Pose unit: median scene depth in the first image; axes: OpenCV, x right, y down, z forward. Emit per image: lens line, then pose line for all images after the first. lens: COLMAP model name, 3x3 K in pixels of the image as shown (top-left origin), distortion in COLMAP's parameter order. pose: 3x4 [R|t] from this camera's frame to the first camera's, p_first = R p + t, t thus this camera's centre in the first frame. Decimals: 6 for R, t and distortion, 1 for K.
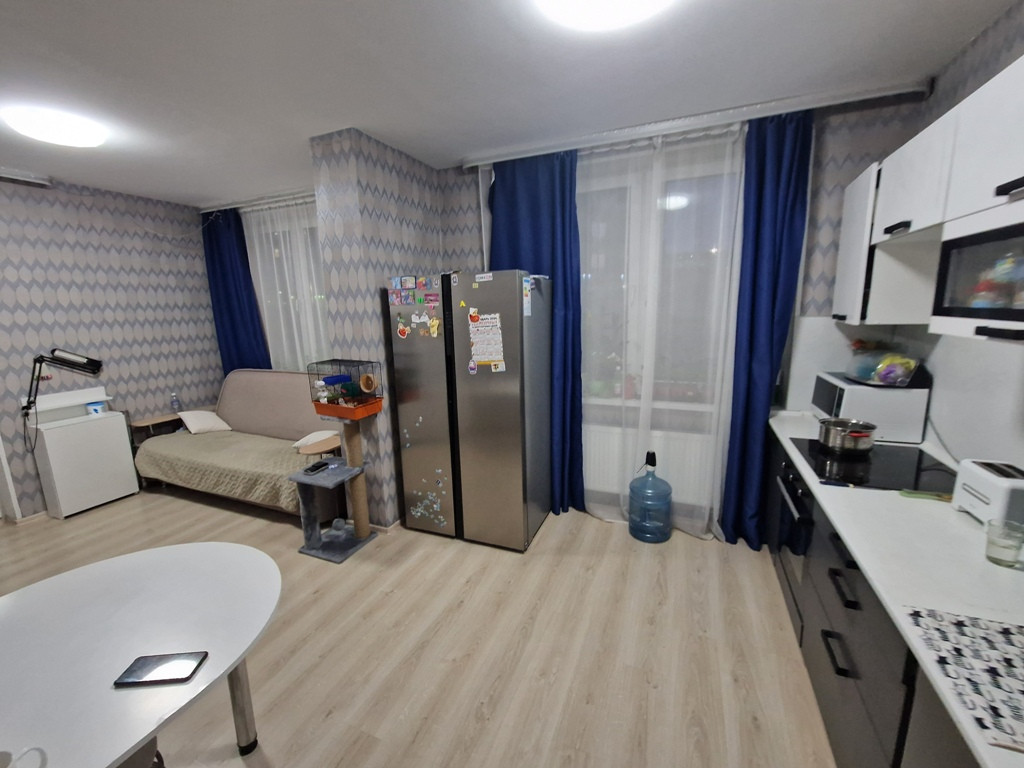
lens RADIAL K [[412.1, 0, 514.6], [0, 412.1, 381.3], [0, 0, 1]] dist [-0.003357, -0.002402]
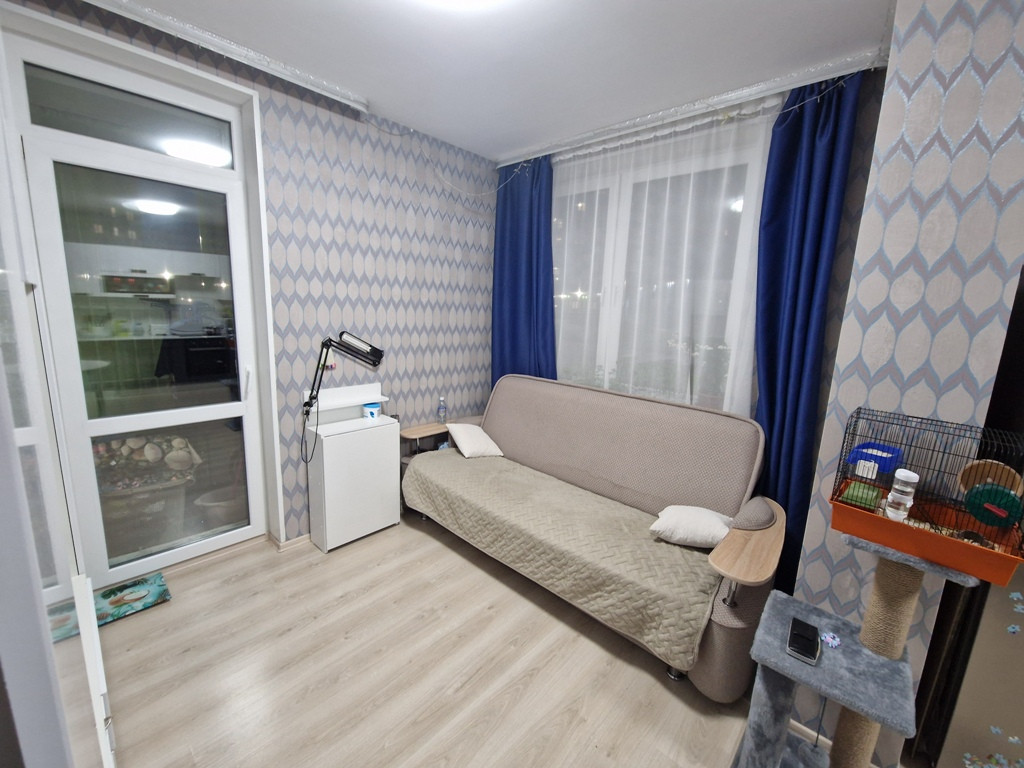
lens RADIAL K [[412.1, 0, 512.5], [0, 412.1, 383.1], [0, 0, 1]] dist [-0.003357, -0.002402]
pose [[0.936115, 0.123165, -0.329421, -0.504373], [-0.124228, 0.992092, 0.017908, -0.032208], [0.329022, 0.024160, 0.944013, 0.337600]]
